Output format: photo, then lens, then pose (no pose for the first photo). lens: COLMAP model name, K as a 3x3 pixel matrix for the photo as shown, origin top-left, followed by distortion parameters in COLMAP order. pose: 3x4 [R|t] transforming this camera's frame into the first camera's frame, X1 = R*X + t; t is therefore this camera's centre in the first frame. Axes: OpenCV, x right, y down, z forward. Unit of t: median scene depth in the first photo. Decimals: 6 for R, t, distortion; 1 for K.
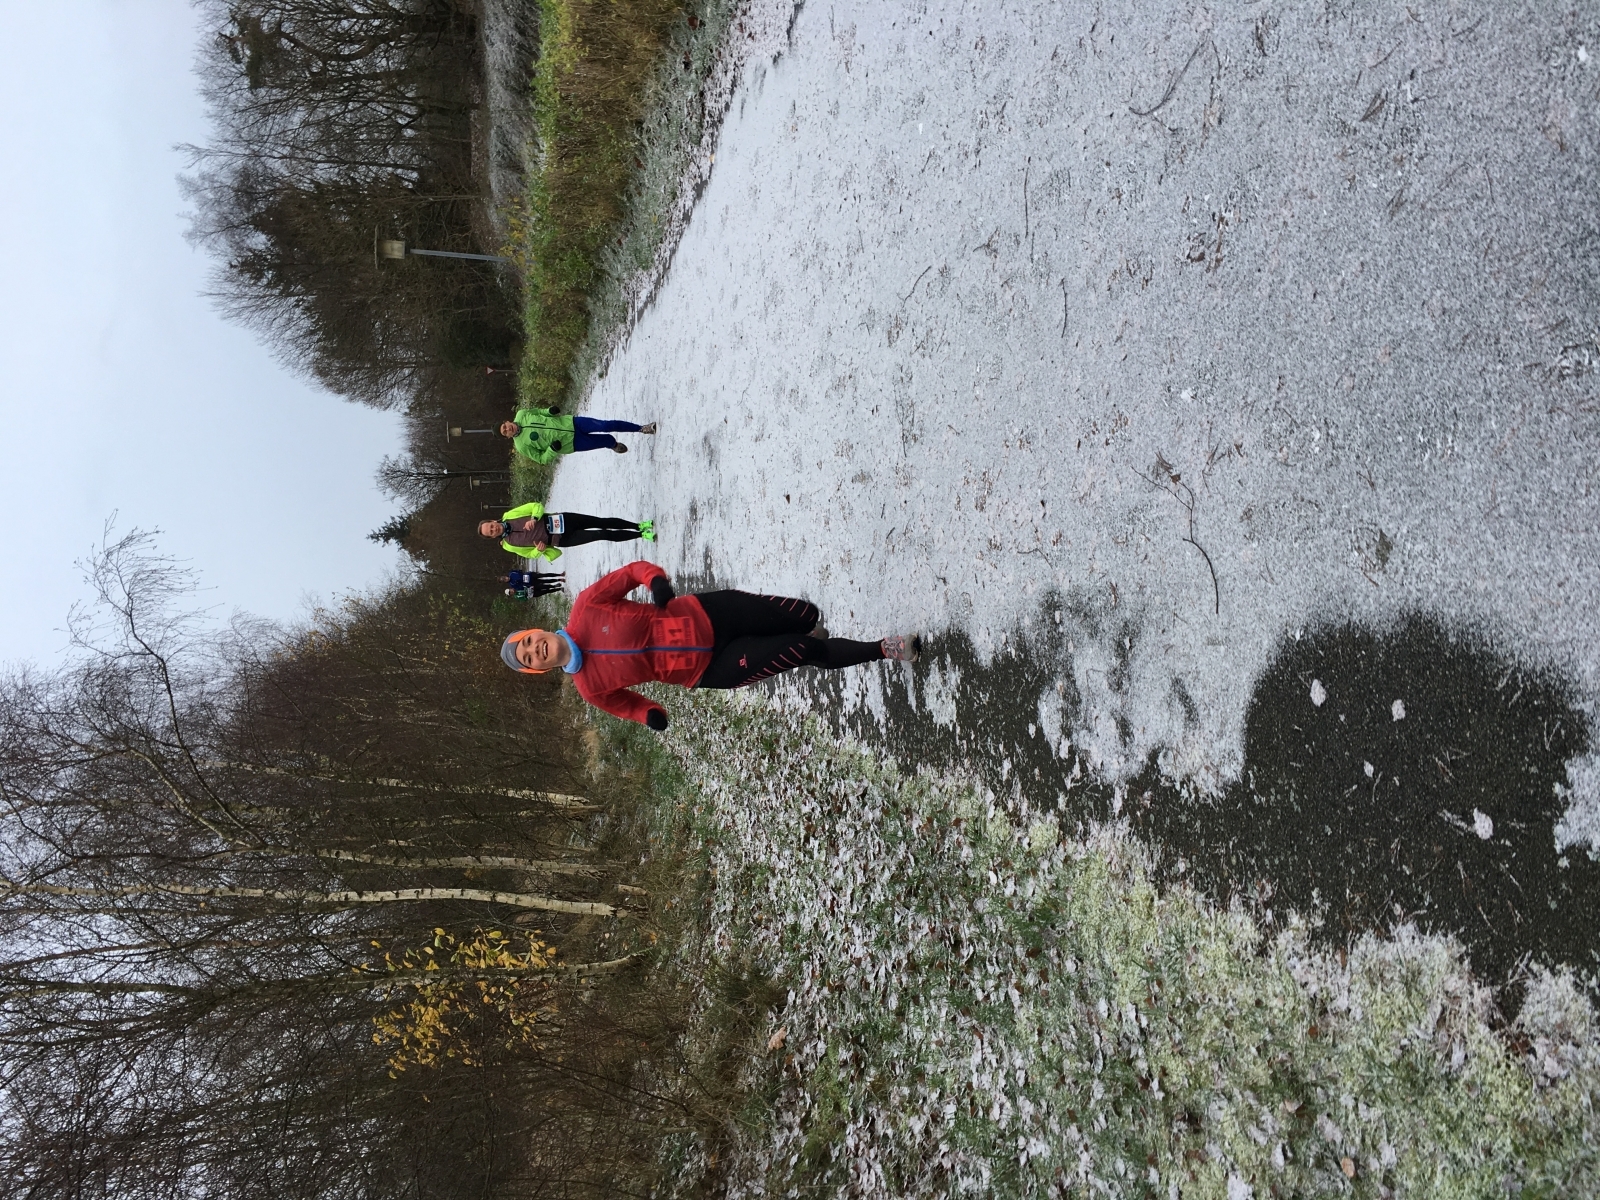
lens RADIAL K [[1352.3, 0, 788.5], [0, 1352.3, 593.8], [0, 0, 1]] dist [0.094240, -0.104055]
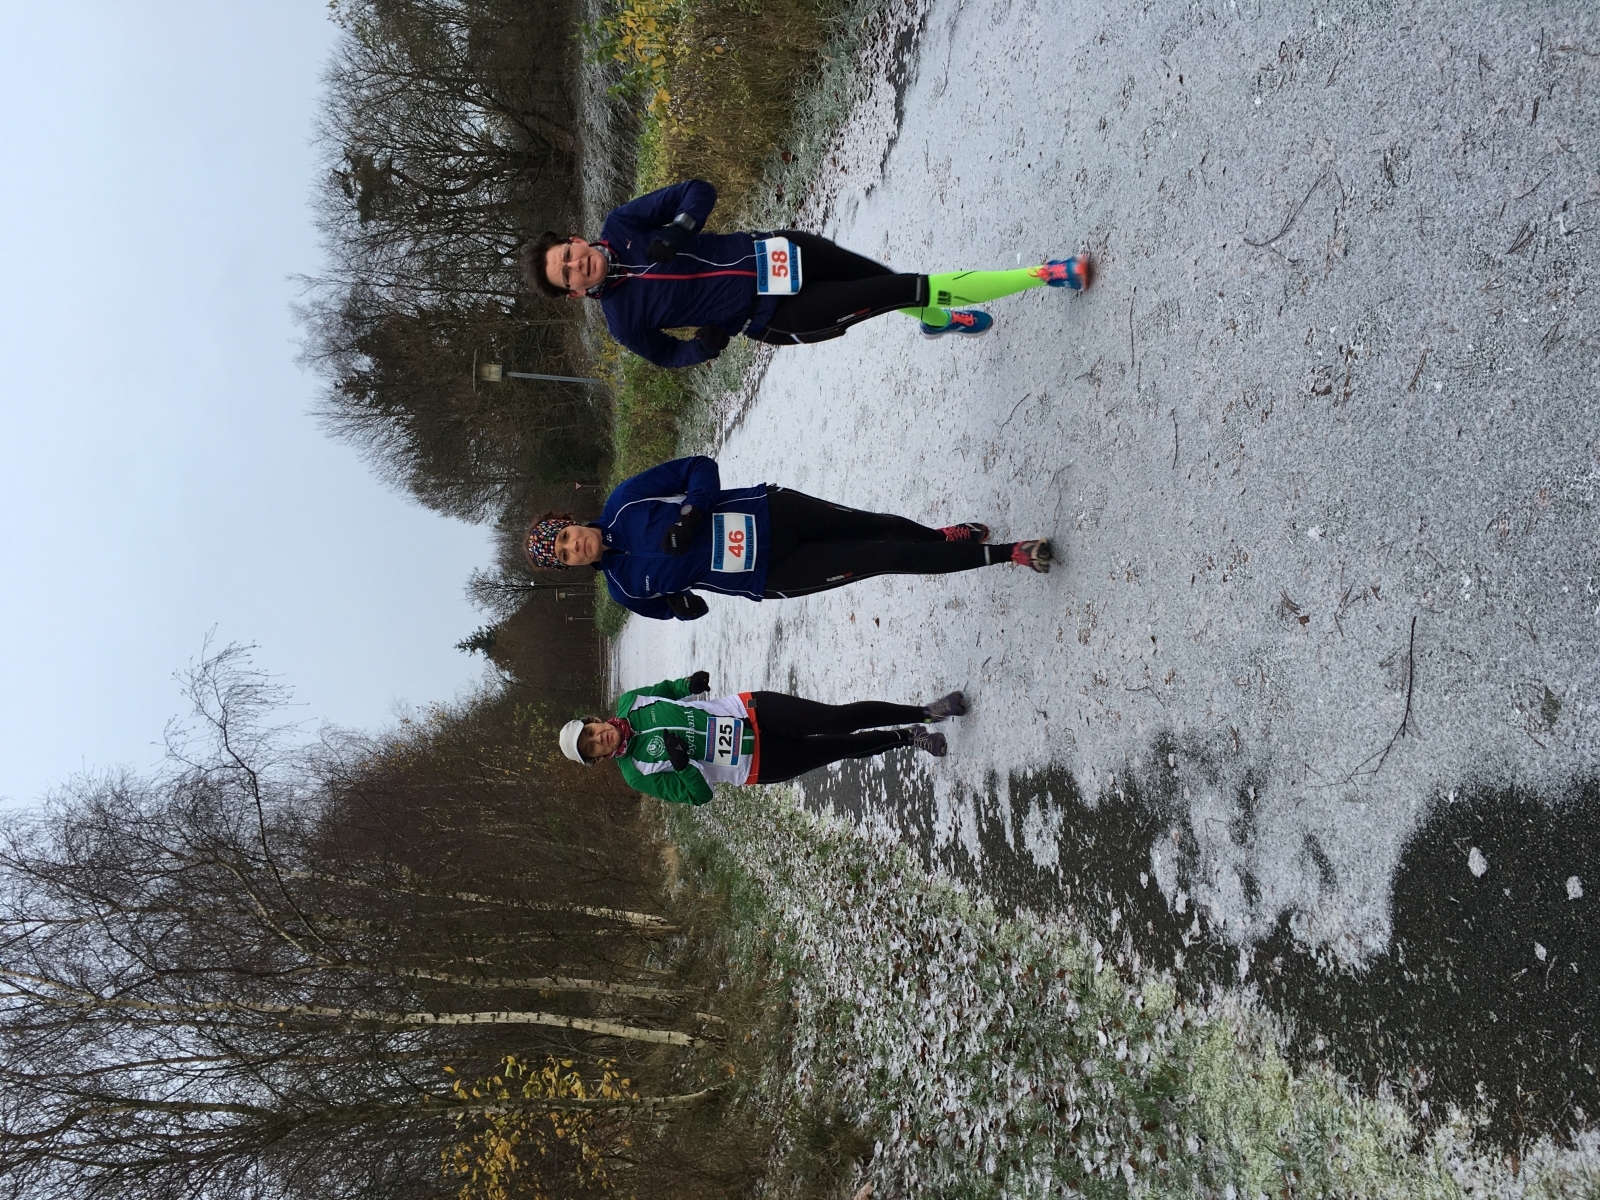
lens RADIAL K [[1352.3, 0, 788.5], [0, 1352.3, 593.8], [0, 0, 1]] dist [0.094240, -0.104055]
pose [[0.998210, 0.007689, -0.059315, -0.009928], [-0.012593, 0.996491, -0.082749, -0.012966], [0.058471, 0.083347, 0.994804, 0.023962]]
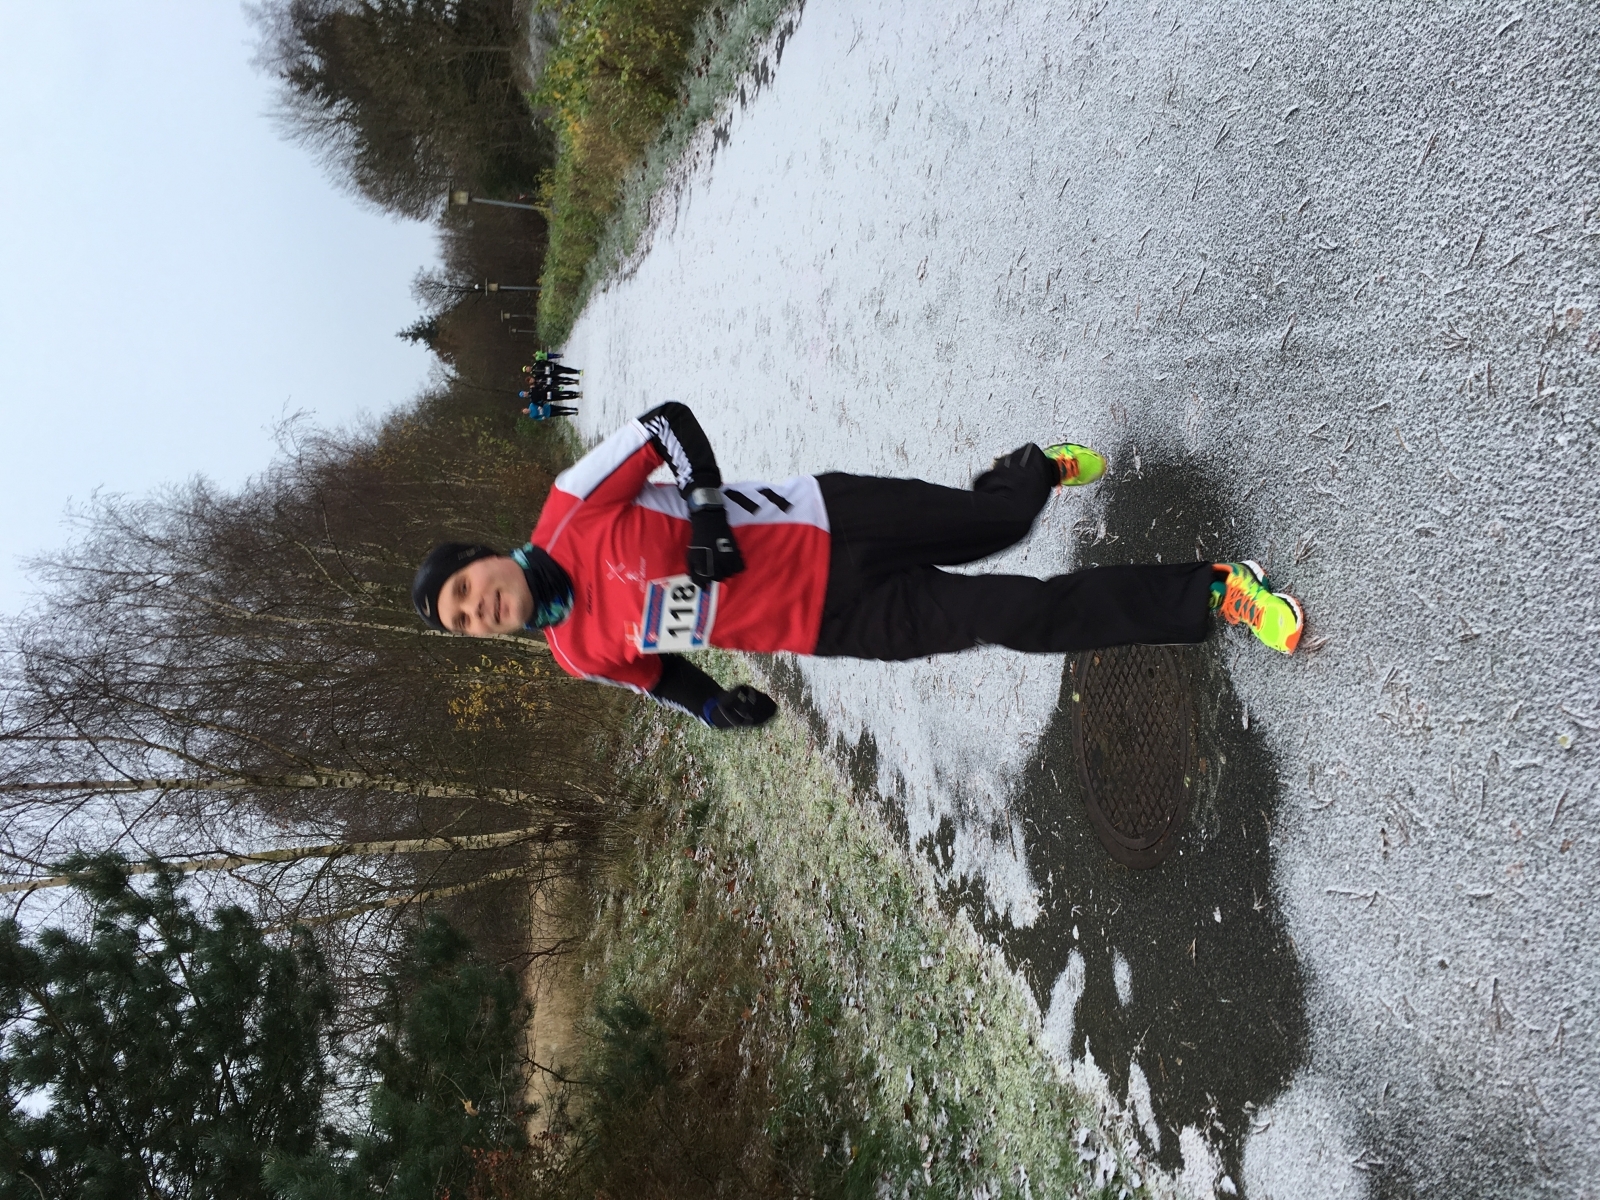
lens RADIAL K [[1337.4, 0, 785.4], [0, 1337.4, 595.5], [0, 0, 1]] dist [0.080610, -0.066188]
pose [[0.997603, 0.068598, -0.009034, 0.351275], [-0.066785, 0.988808, 0.133412, -0.213279], [0.018084, -0.132489, 0.991020, -1.734296]]
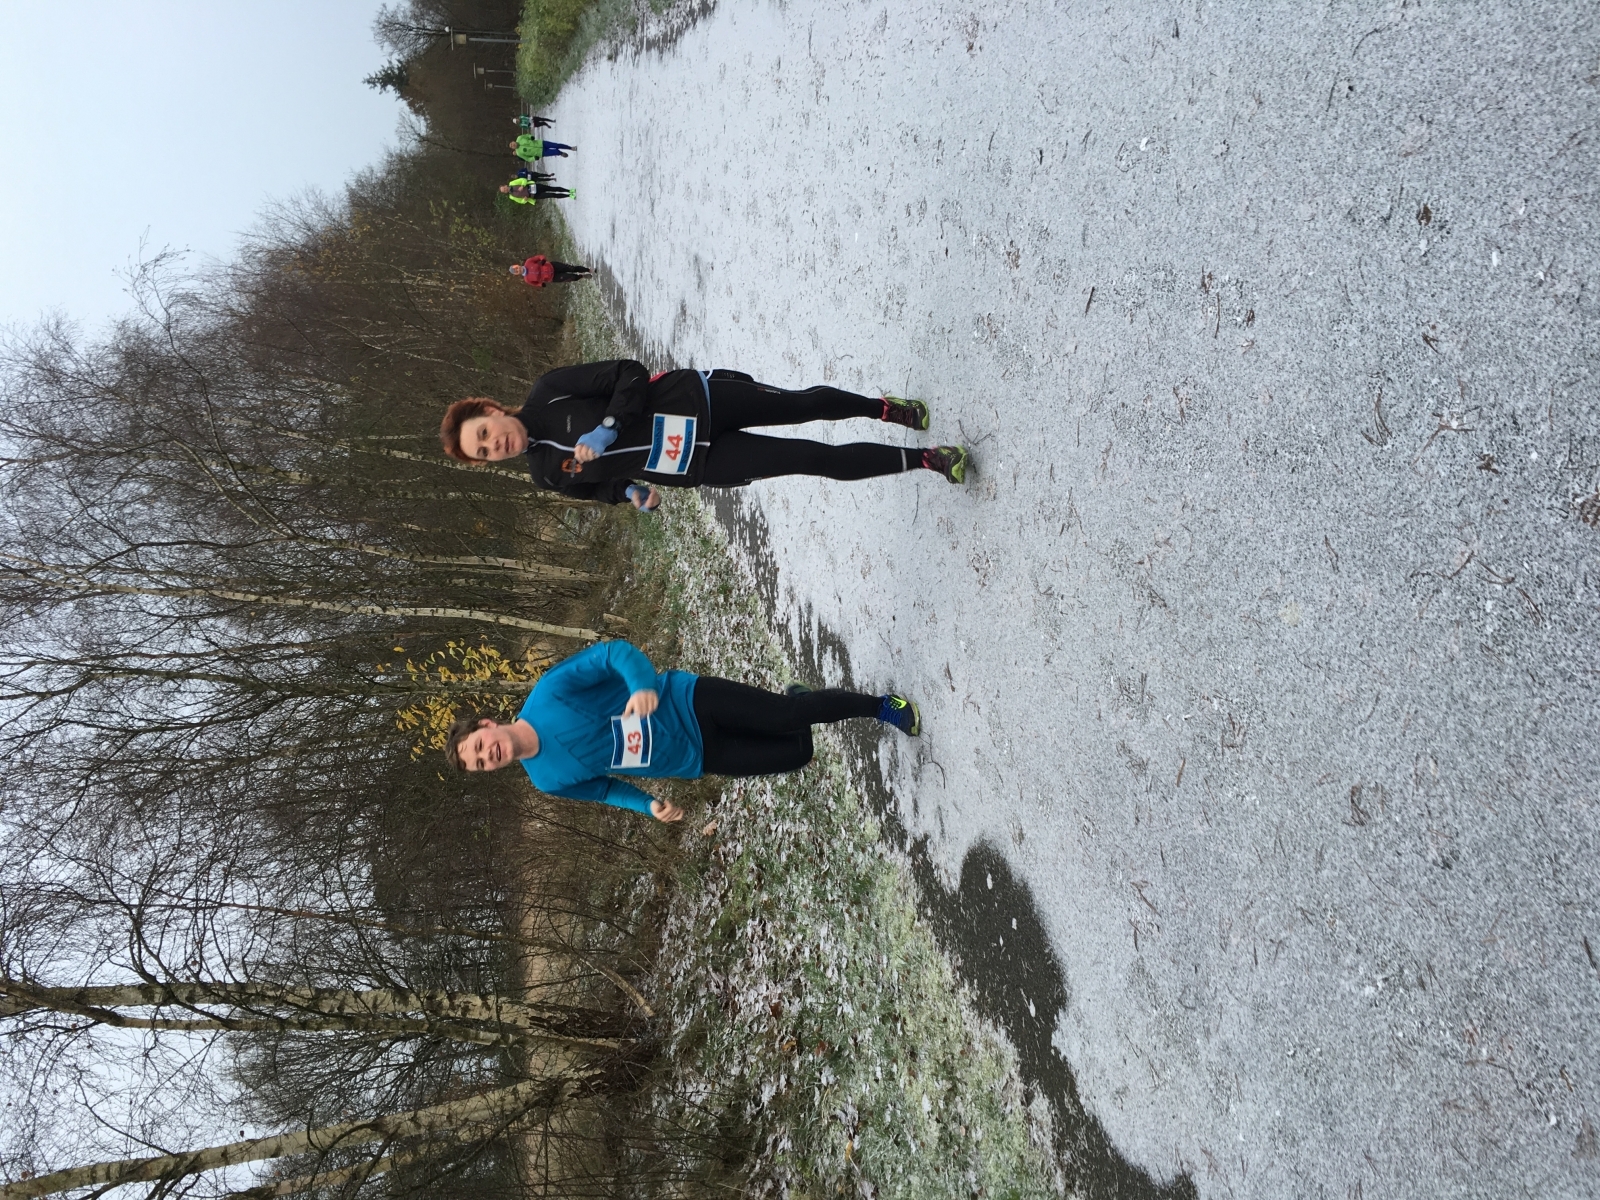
lens RADIAL K [[1353.6, 0, 791.7], [0, 1353.6, 594.6], [0, 0, 1]] dist [0.072672, -0.060441]
pose [[0.996723, 0.079803, 0.013181, 0.049467], [-0.080158, 0.952777, 0.292899, -0.398663], [0.010815, -0.292996, 0.956052, -0.273772]]
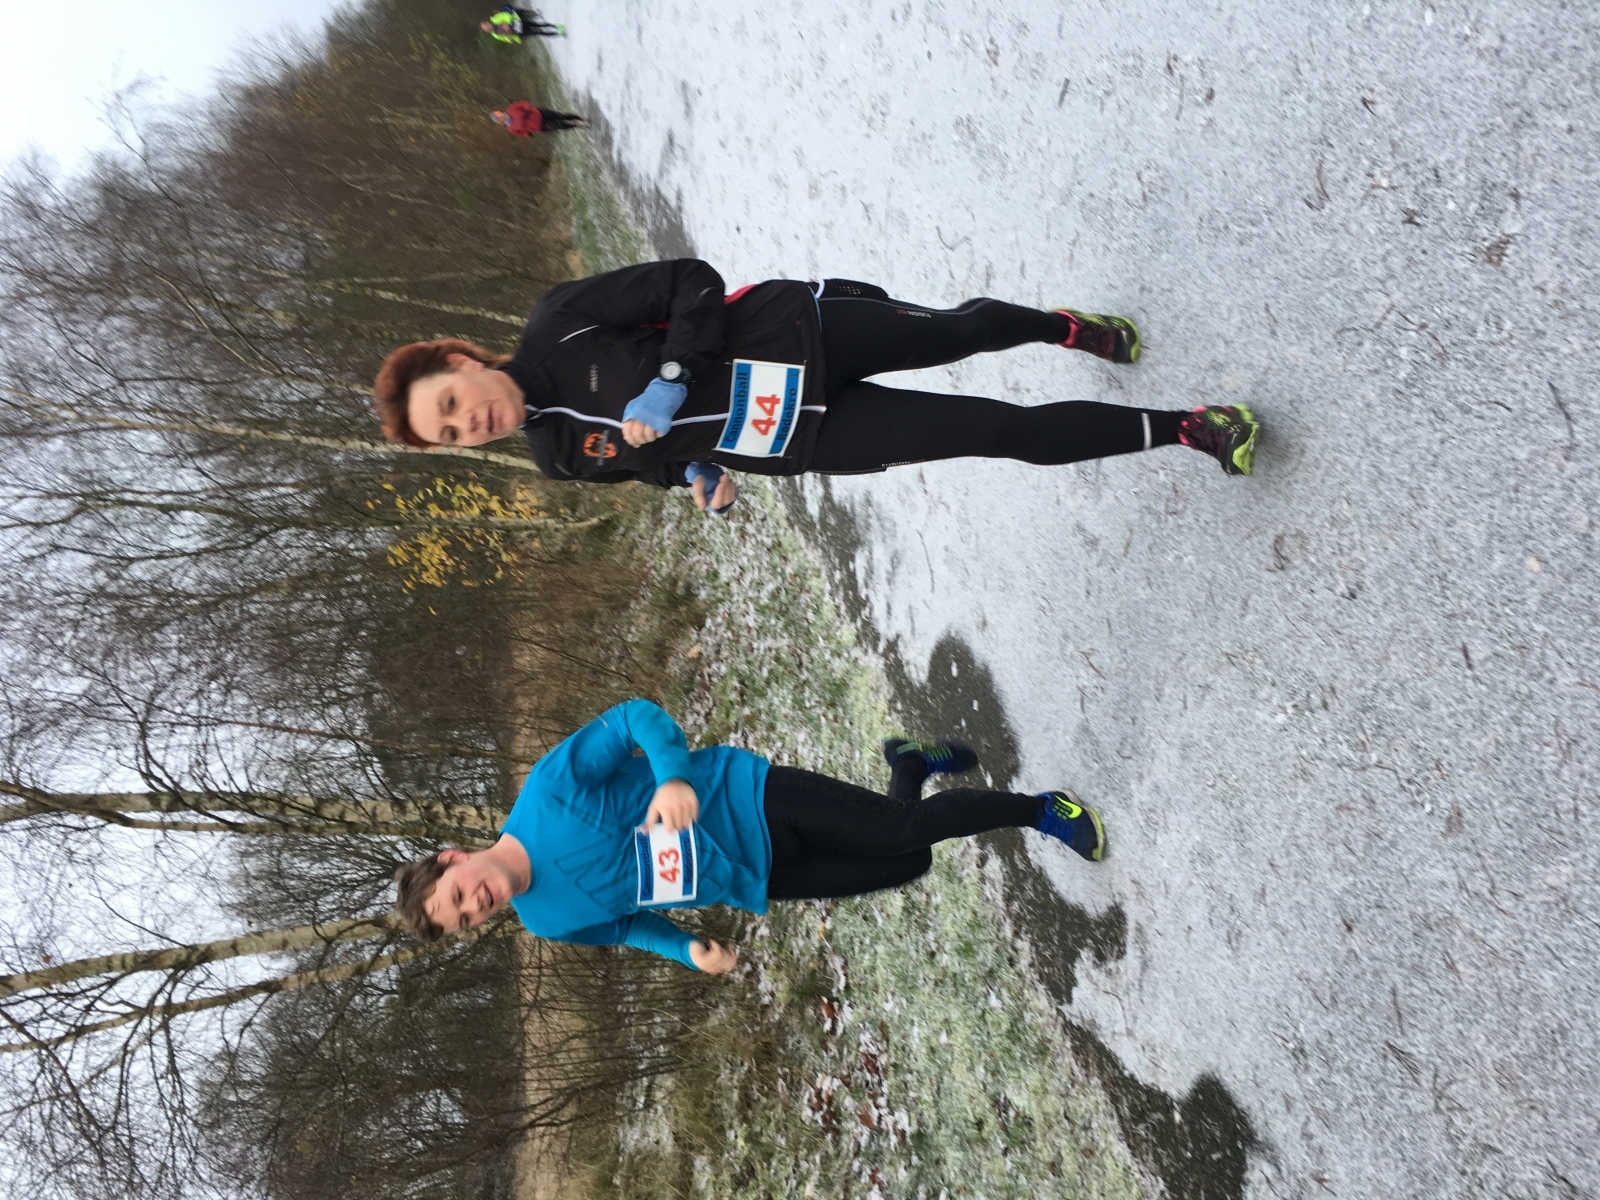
lens RADIAL K [[1347.9, 0, 794.7], [0, 1347.9, 593.4], [0, 0, 1]] dist [0.082005, -0.083261]
pose [[0.995523, 0.089065, 0.031659, 0.060438], [-0.094367, 0.917102, 0.387324, -0.371071], [0.005462, -0.388577, 0.921400, -0.323475]]
